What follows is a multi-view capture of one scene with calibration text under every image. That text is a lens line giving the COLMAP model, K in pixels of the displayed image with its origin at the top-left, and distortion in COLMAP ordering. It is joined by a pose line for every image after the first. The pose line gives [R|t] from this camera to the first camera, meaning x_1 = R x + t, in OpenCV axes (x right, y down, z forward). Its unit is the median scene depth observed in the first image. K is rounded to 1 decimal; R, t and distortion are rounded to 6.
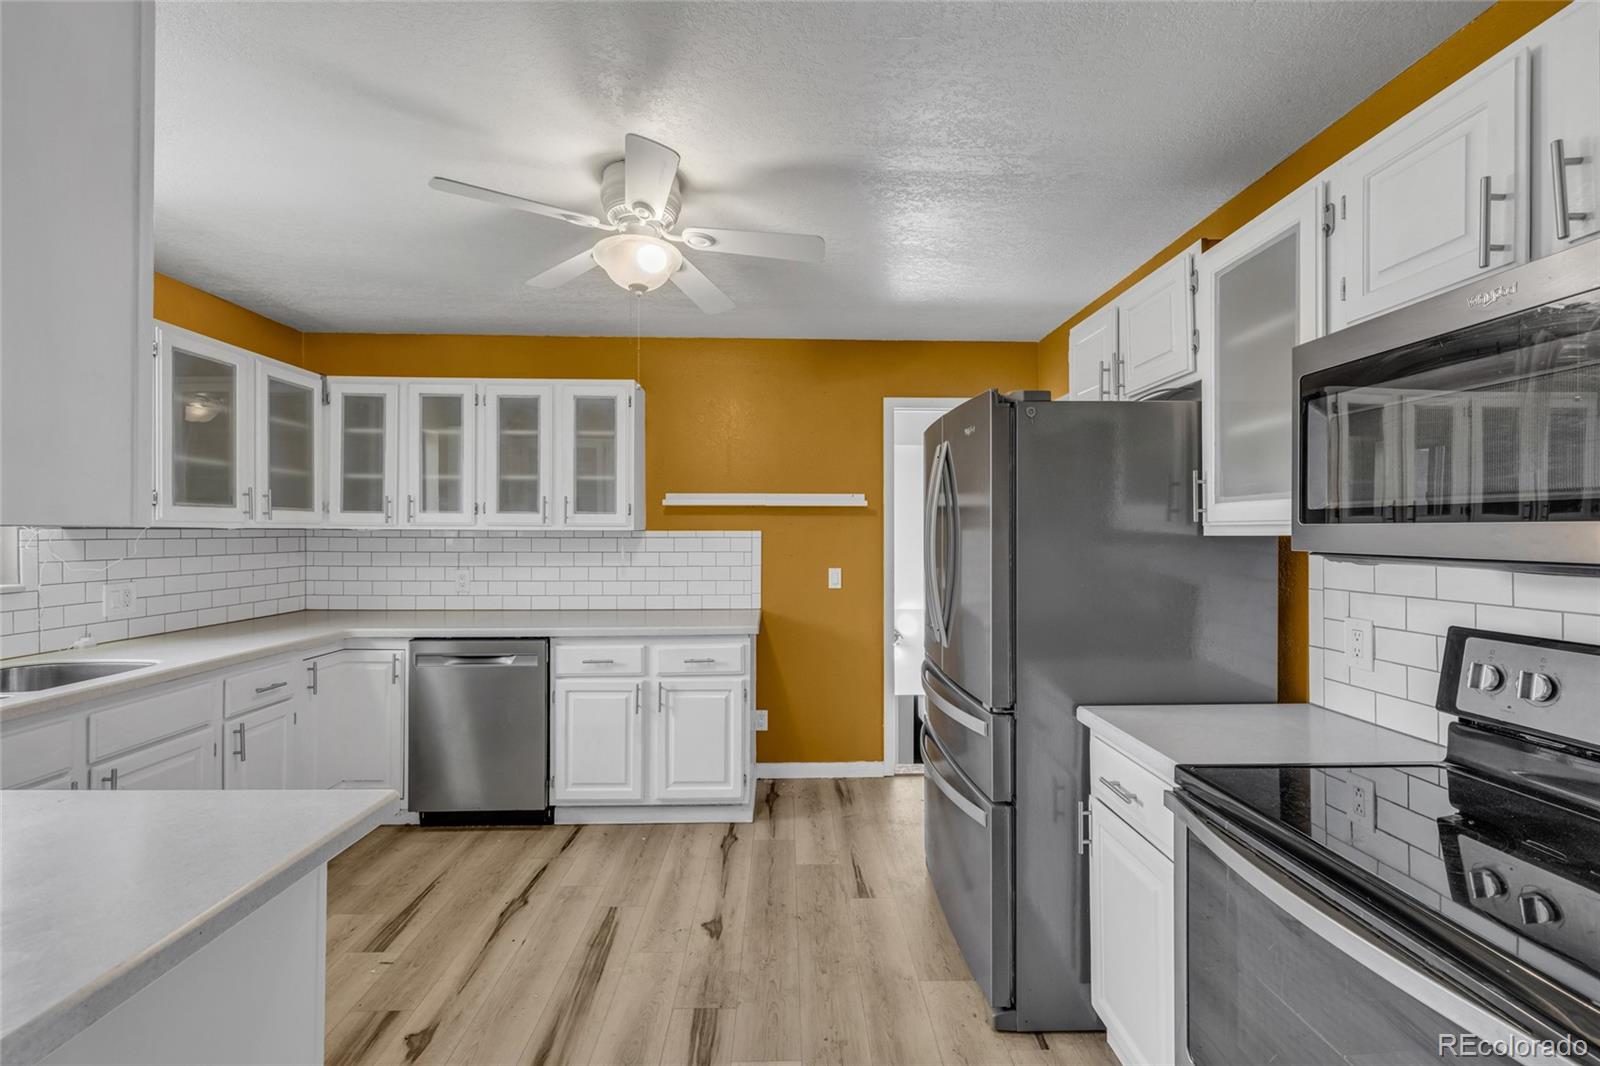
lens RADIAL K [[667.9, 0, 801.4], [0, 667.9, 531.5], [0, 0, 1]] dist [-0.003833, -0.000190]
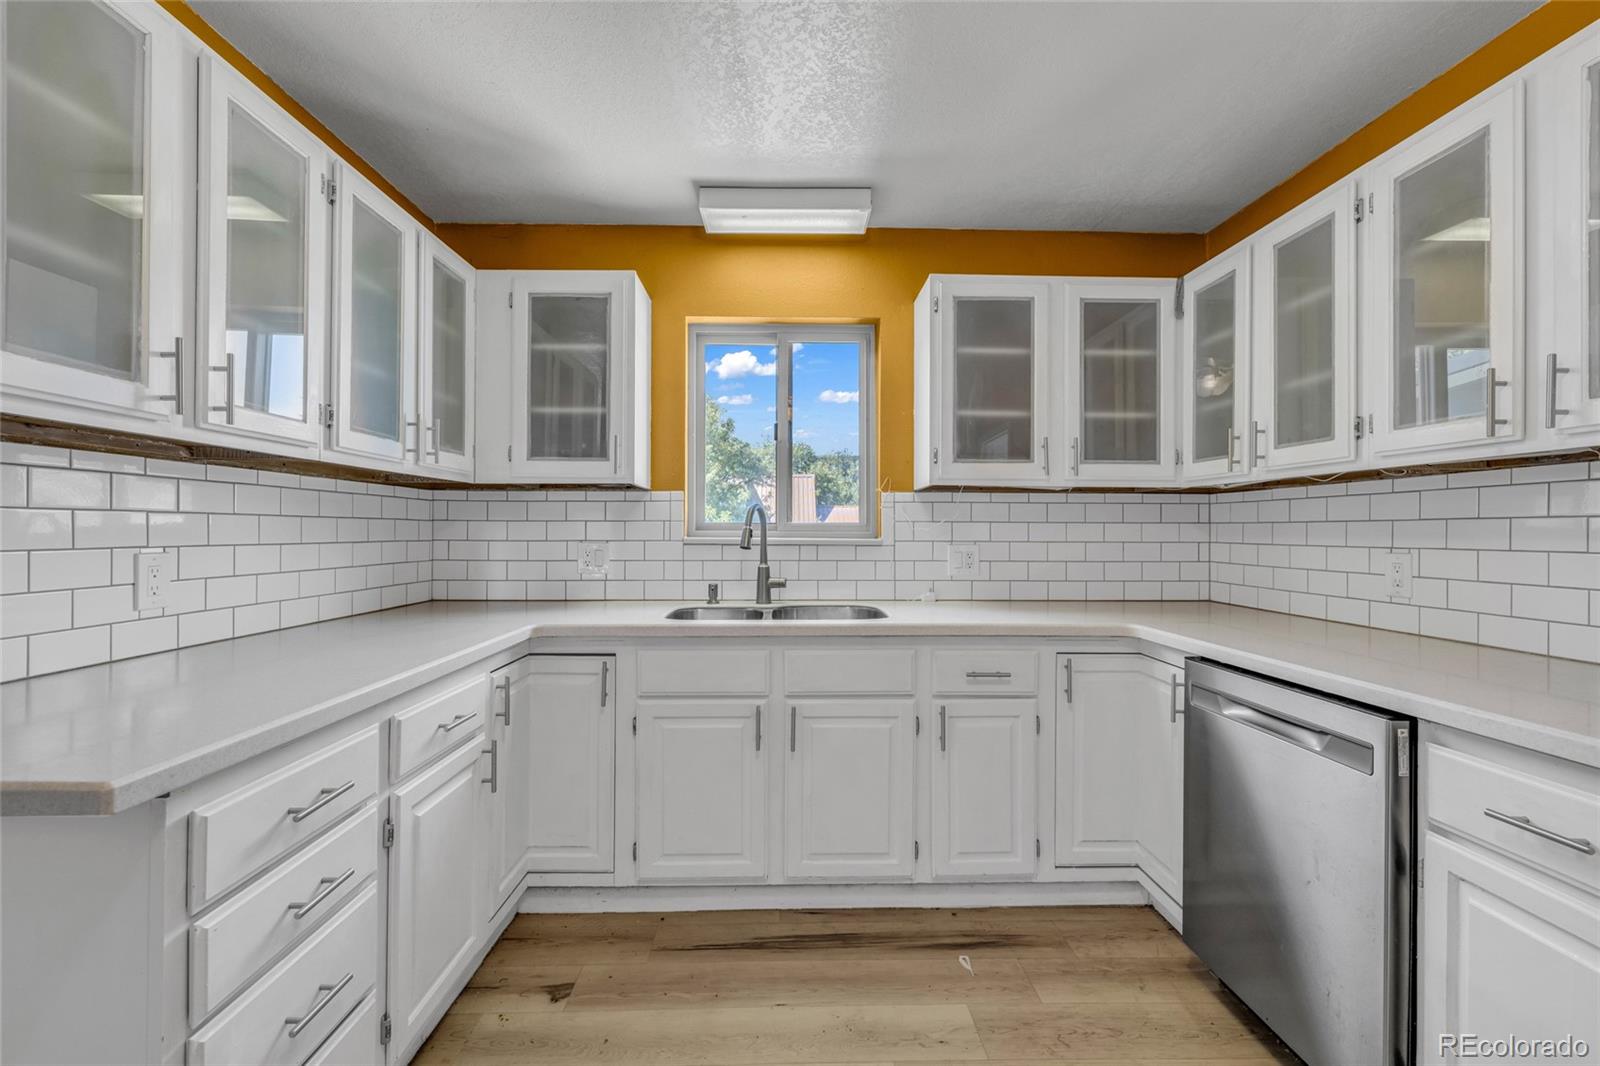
lens RADIAL K [[667.9, 0, 805.8], [0, 667.9, 536.5], [0, 0, 1]] dist [-0.003833, -0.000190]
pose [[0.006695, 0.004079, -0.999969, 0.012208], [-0.005584, 0.999976, 0.004042, 0.052600], [0.999962, 0.005557, 0.006717, 0.637644]]
